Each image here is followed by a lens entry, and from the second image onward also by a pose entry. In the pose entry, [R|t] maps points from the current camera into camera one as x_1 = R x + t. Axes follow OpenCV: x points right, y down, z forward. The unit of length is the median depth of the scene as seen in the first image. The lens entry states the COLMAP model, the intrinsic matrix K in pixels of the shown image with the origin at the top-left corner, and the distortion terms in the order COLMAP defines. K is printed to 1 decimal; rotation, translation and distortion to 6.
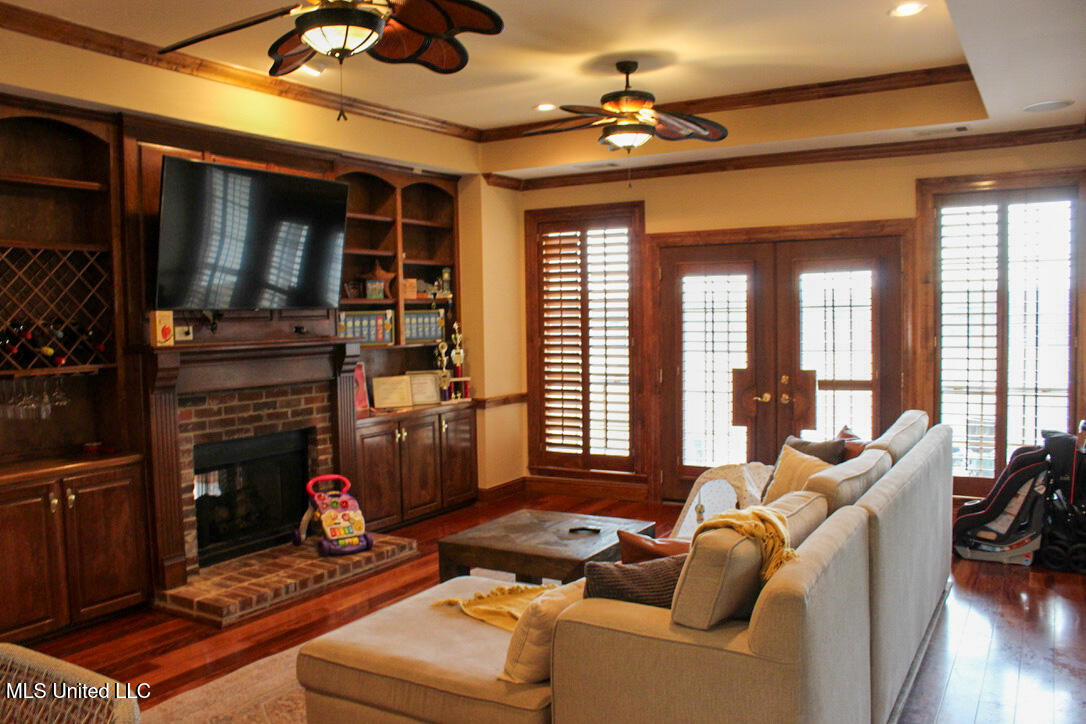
lens RADIAL K [[913.7, 0, 535.7], [0, 913.7, 359.2], [0, 0, 1]] dist [-0.152930, 0.126032]
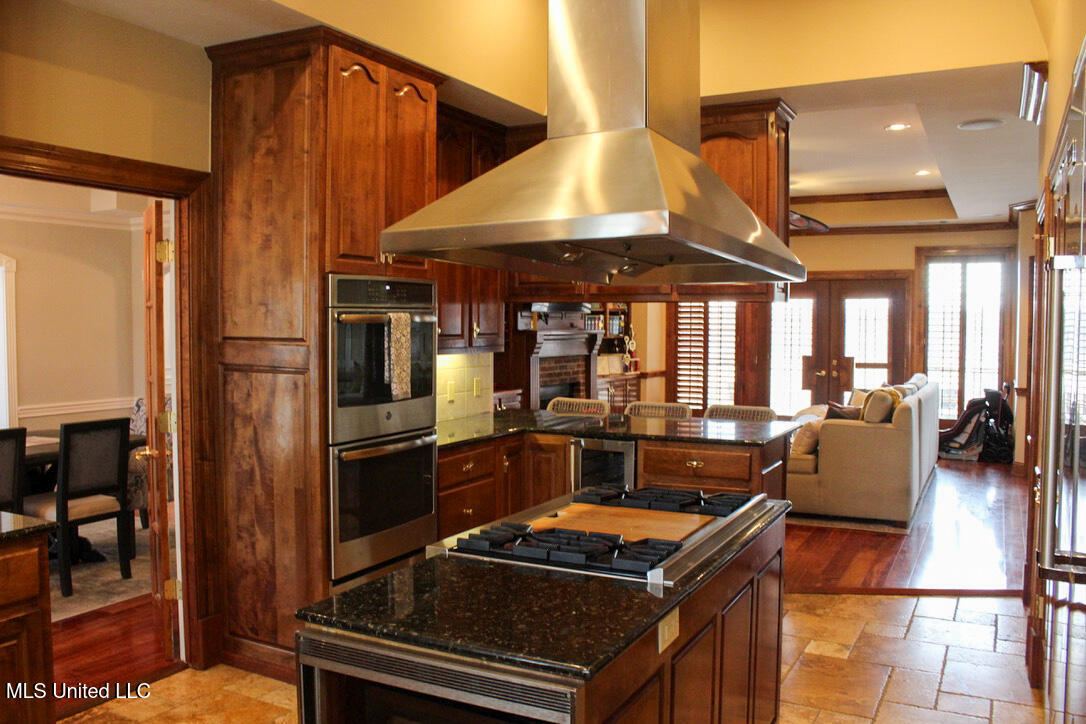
lens RADIAL K [[913.7, 0, 544.2], [0, 913.7, 359.9], [0, 0, 1]] dist [-0.152930, 0.126032]
pose [[0.997941, 0.019990, 0.060951, -0.388896], [-0.019366, 0.999754, -0.010815, 0.049662], [-0.061153, 0.009613, 0.998082, -0.677141]]
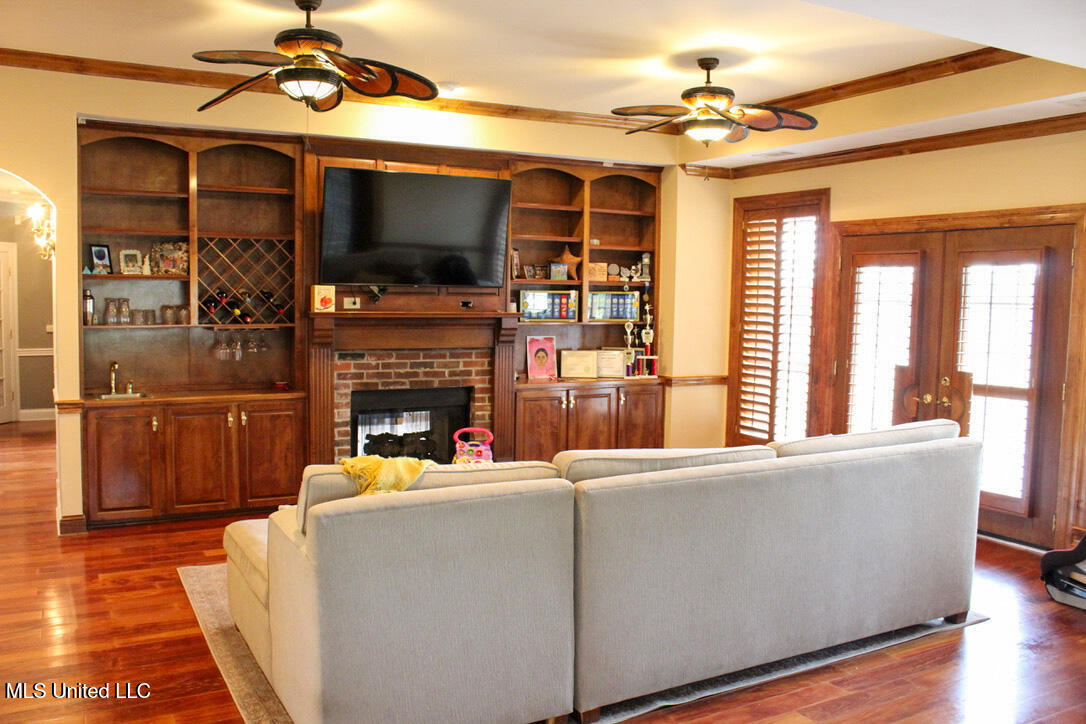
lens RADIAL K [[913.7, 0, 534.7], [0, 913.7, 360.2], [0, 0, 1]] dist [-0.152930, 0.126032]
pose [[0.861019, 0.069878, -0.503748, 0.397296], [-0.057069, 0.997535, 0.040831, -0.012495], [0.505360, -0.006408, 0.862885, 0.006177]]
